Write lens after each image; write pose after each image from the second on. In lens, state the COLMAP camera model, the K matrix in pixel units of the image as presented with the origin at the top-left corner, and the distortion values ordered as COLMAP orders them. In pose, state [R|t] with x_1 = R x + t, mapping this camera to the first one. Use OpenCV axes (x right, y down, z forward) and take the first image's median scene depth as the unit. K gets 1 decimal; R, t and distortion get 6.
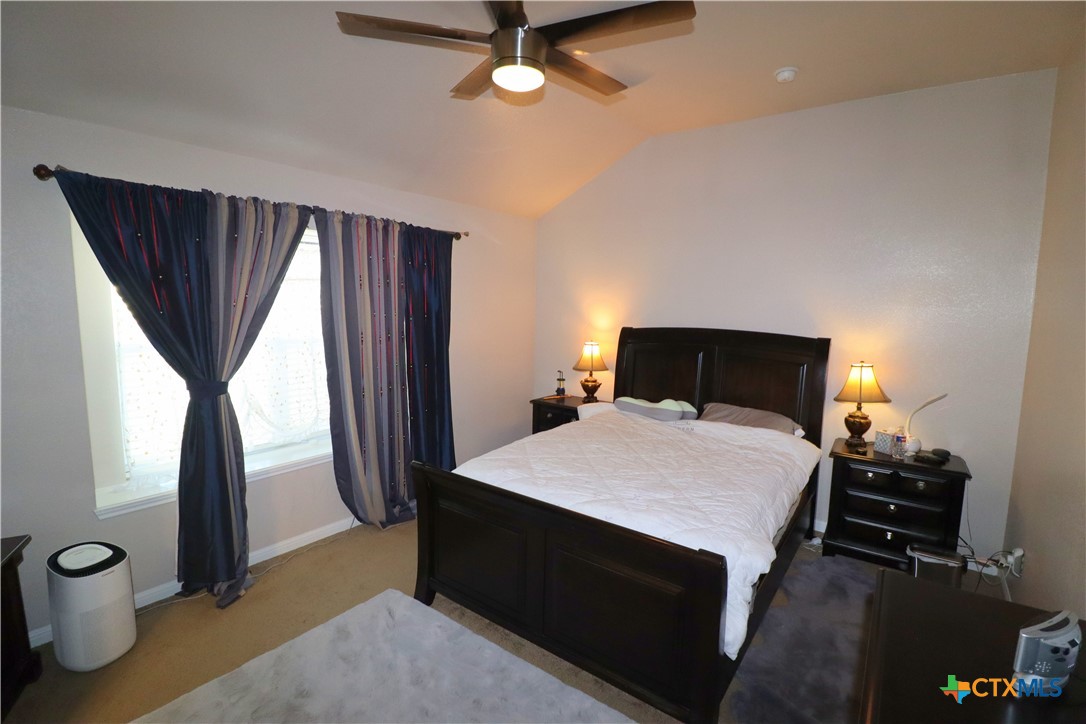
lens RADIAL K [[508.7, 0, 544.7], [0, 508.7, 365.0], [0, 0, 1]] dist [-0.005514, -0.009412]
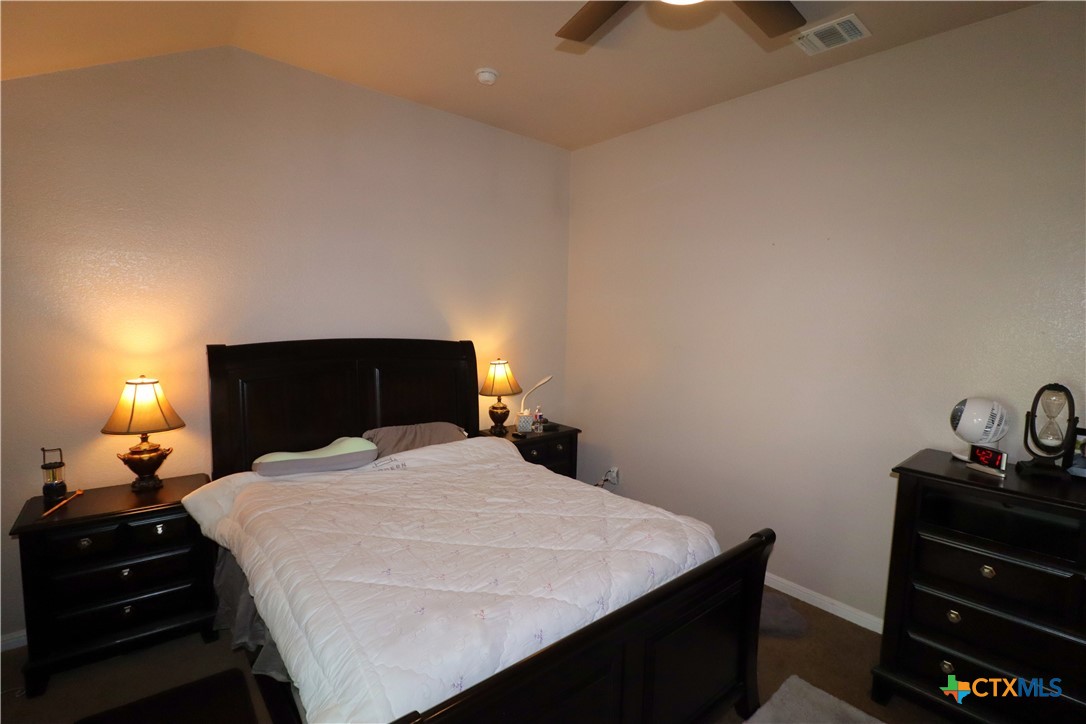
lens RADIAL K [[508.7, 0, 544.1], [0, 508.7, 363.2], [0, 0, 1]] dist [-0.005514, -0.009412]
pose [[0.257797, -0.085116, 0.962443, -0.318467], [0.129613, 0.990155, 0.052849, -0.033749], [-0.957466, 0.111121, 0.266291, 0.470225]]
